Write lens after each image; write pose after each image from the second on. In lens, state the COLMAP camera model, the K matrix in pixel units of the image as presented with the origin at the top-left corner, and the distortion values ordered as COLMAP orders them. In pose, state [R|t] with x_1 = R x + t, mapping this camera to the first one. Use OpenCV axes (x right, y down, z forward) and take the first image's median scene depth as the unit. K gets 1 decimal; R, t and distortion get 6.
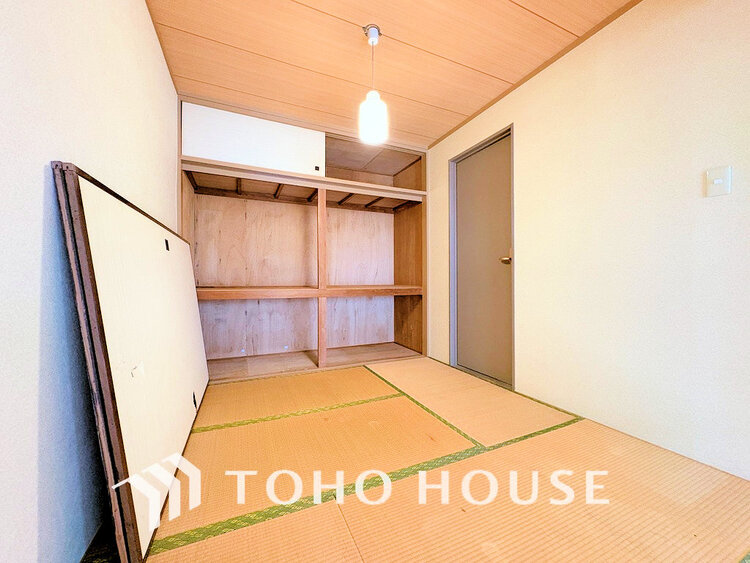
lens RADIAL K [[298.3, 0, 375.0], [0, 298.3, 281.5], [0, 0, 1]] dist [0.000347, -0.000205]
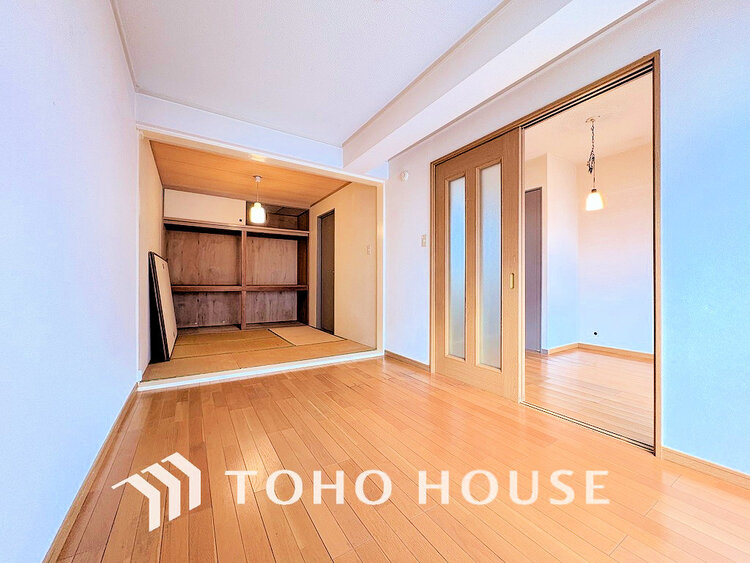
lens RADIAL K [[298.3, 0, 375.0], [0, 298.3, 281.5], [0, 0, 1]] dist [0.000347, -0.000205]
pose [[0.990896, 0.007903, 0.134397, 0.313827], [-0.007488, 0.999966, -0.003596, -0.003400], [-0.134421, 0.002557, 0.990921, -0.764165]]
